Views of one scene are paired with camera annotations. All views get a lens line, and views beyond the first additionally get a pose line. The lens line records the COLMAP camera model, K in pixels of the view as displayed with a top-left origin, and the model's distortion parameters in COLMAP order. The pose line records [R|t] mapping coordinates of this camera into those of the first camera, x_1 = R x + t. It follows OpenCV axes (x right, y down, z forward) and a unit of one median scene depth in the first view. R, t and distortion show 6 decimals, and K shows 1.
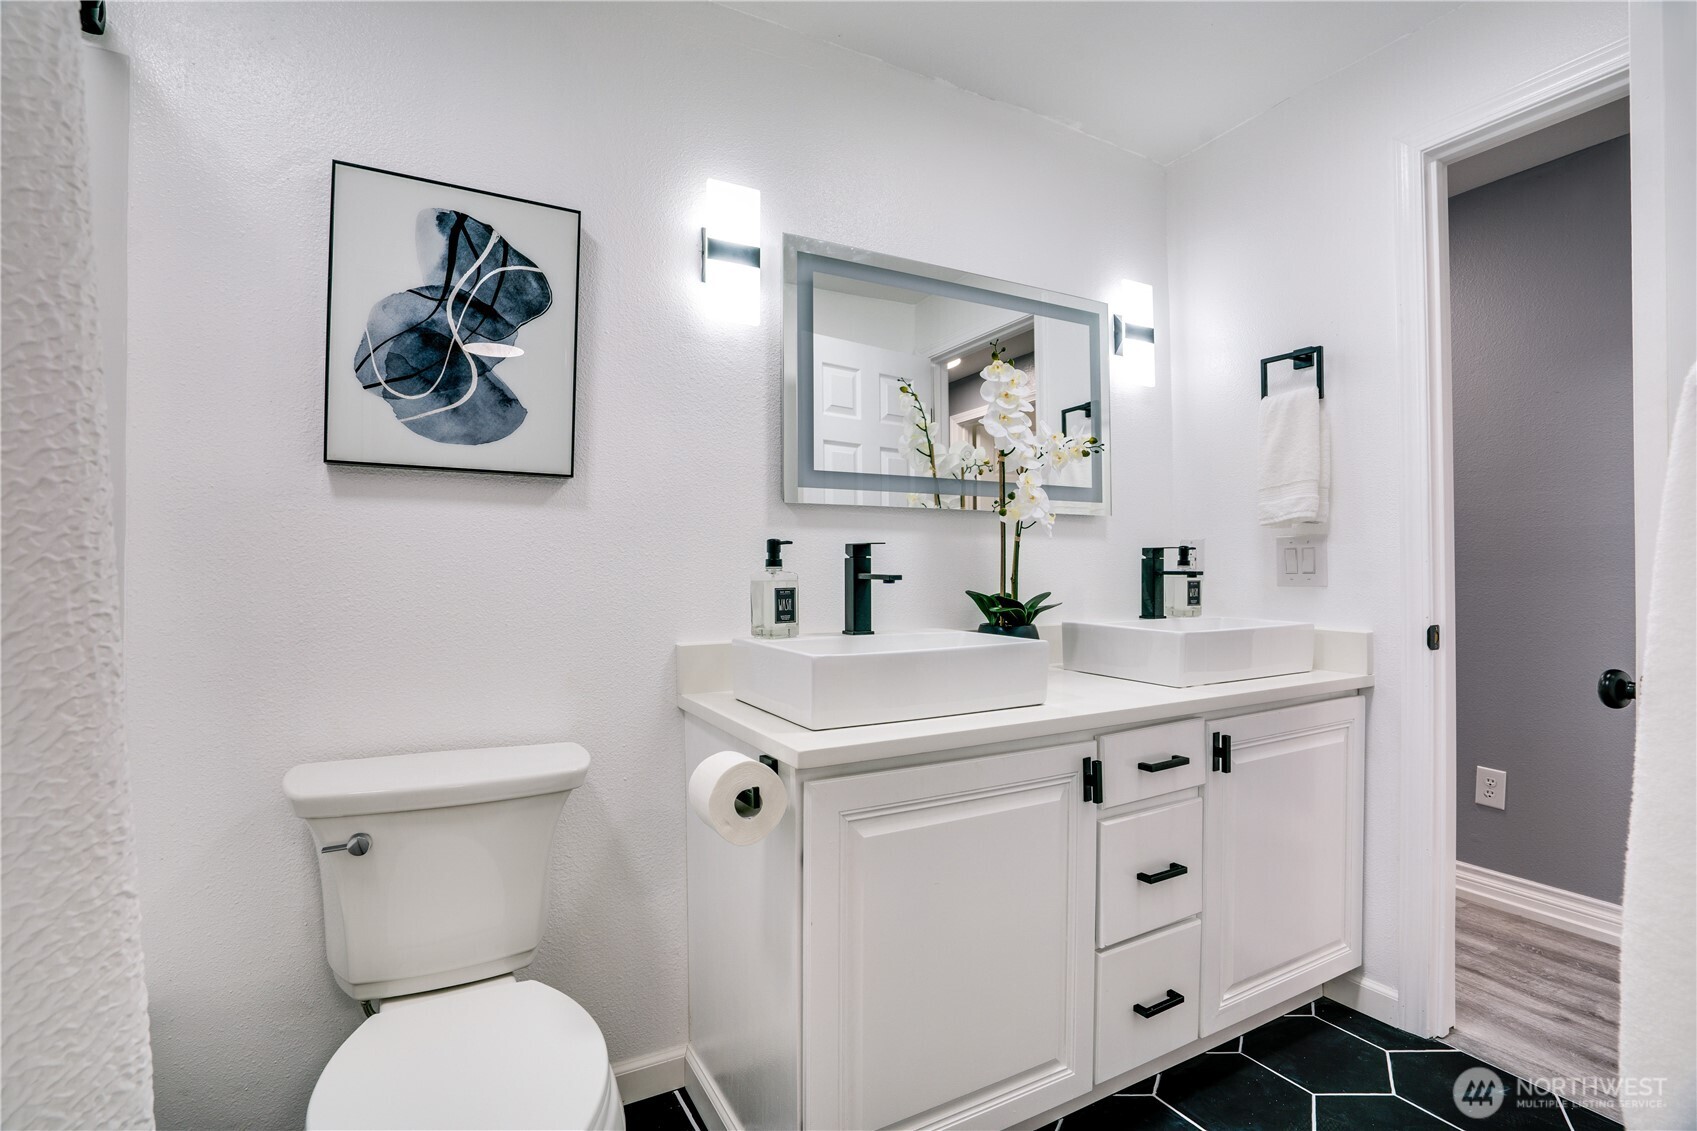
lens RADIAL K [[785.9, 0, 833.8], [0, 785.9, 565.1], [0, 0, 1]] dist [-0.059801, 0.022791]
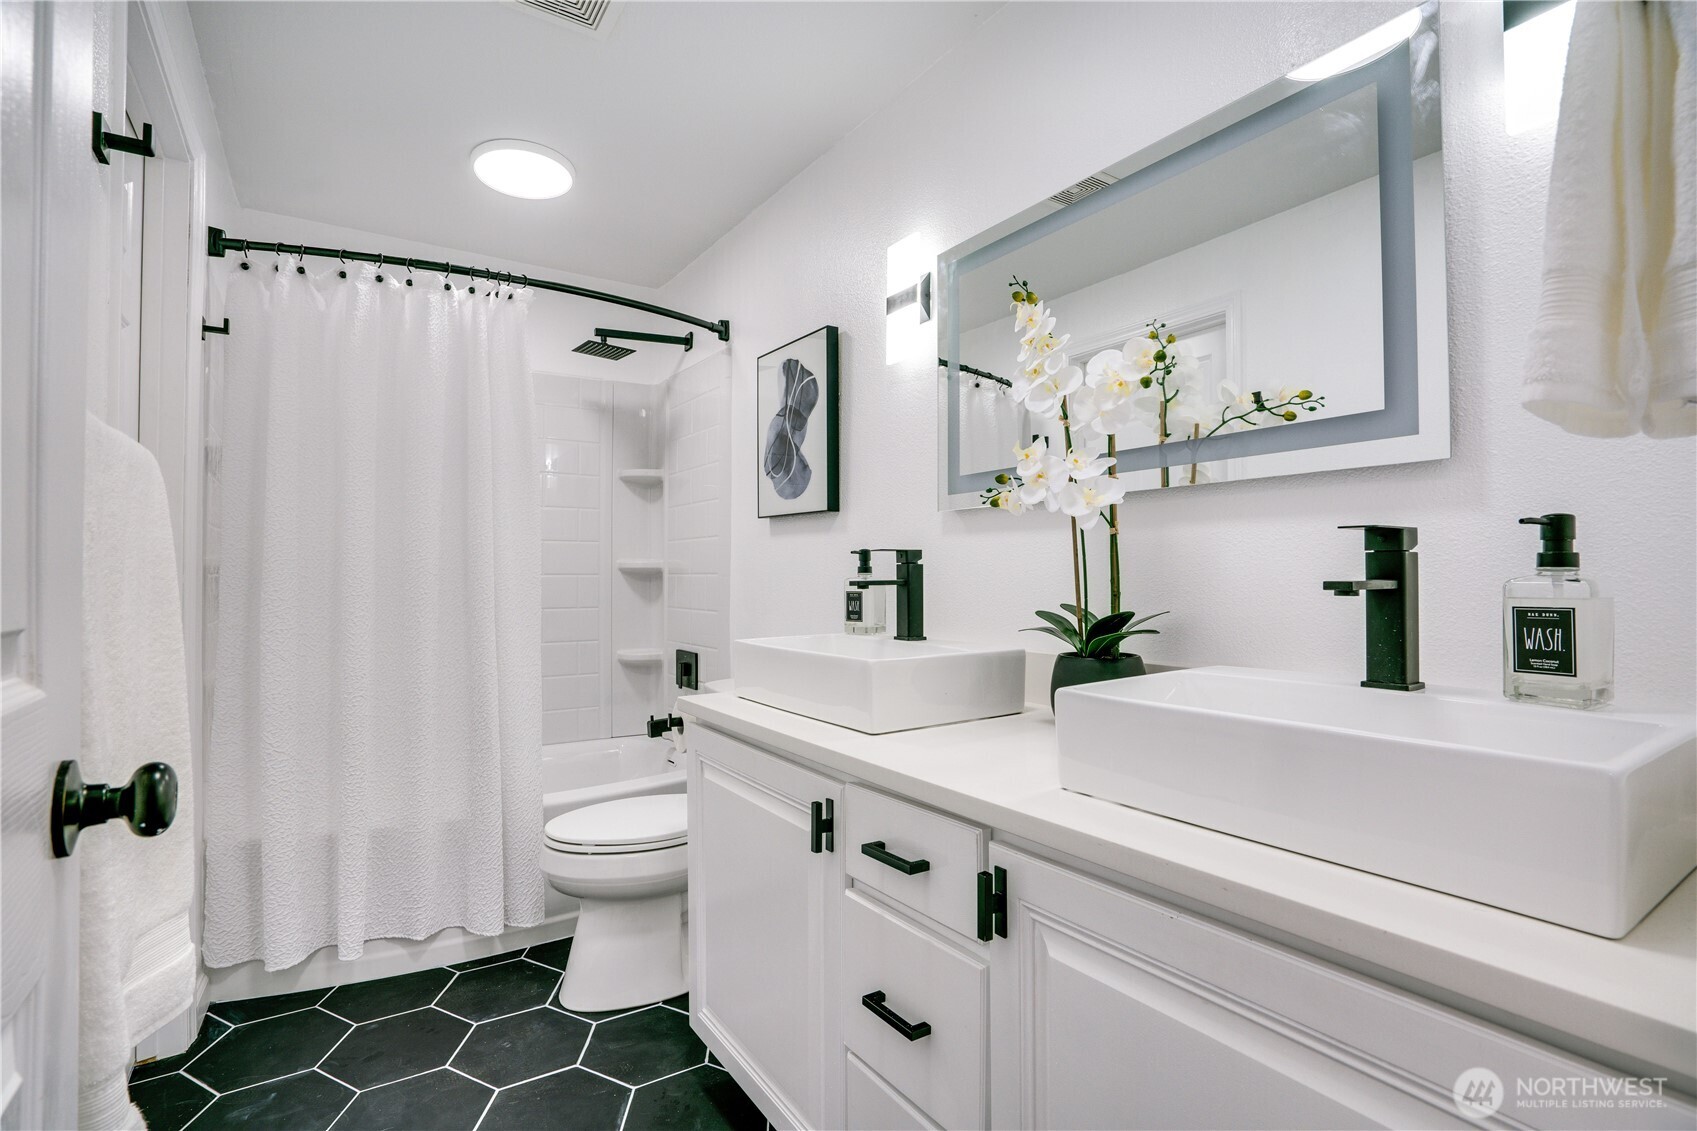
lens RADIAL K [[785.9, 0, 833.8], [0, 785.9, 565.1], [0, 0, 1]] dist [-0.059801, 0.022791]
pose [[0.089345, -0.017183, -0.995852, 1.135961], [-0.000676, 0.999850, -0.017313, 0.011545], [0.996000, 0.002220, 0.089320, 0.908711]]
